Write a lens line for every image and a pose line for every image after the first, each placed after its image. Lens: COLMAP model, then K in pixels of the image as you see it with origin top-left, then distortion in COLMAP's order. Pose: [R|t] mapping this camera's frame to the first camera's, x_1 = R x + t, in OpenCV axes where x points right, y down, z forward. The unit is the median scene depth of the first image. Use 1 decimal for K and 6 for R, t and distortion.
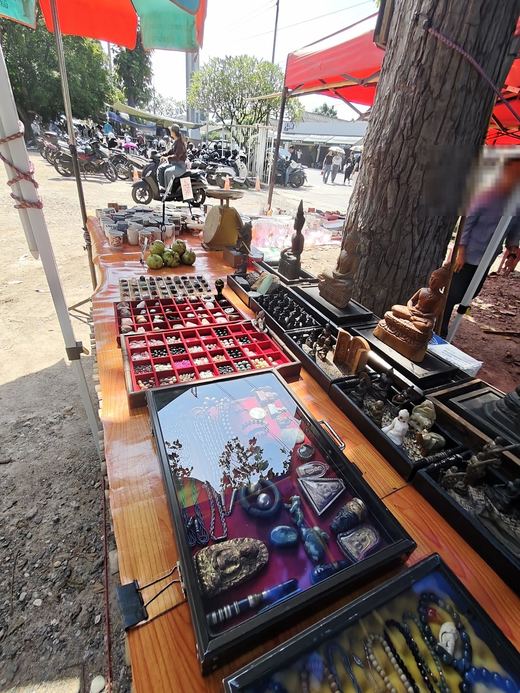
lens RADIAL K [[311.7, 0, 262.3], [0, 311.7, 345.6], [0, 0, 1]] dist [0.012609, -0.004343]
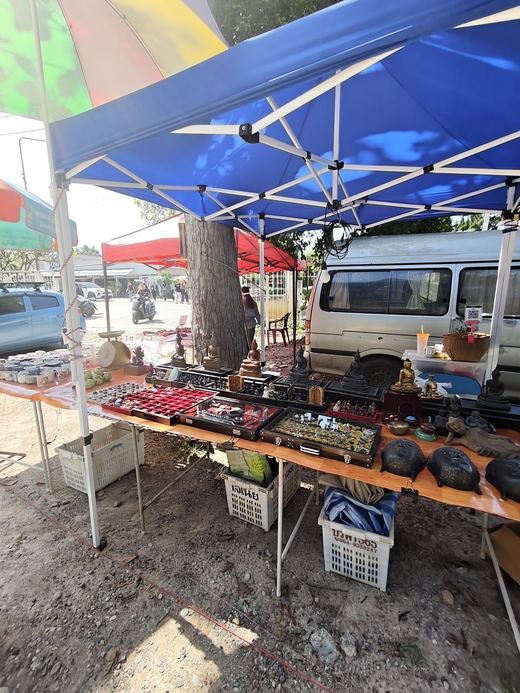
lens RADIAL K [[311.7, 0, 262.7], [0, 311.7, 344.9], [0, 0, 1]] dist [0.012609, -0.004343]
pose [[0.784744, -0.220907, 0.579118, -0.681501], [0.398298, 0.895612, -0.198085, 0.248061], [-0.474906, 0.386108, 0.790813, -0.842358]]
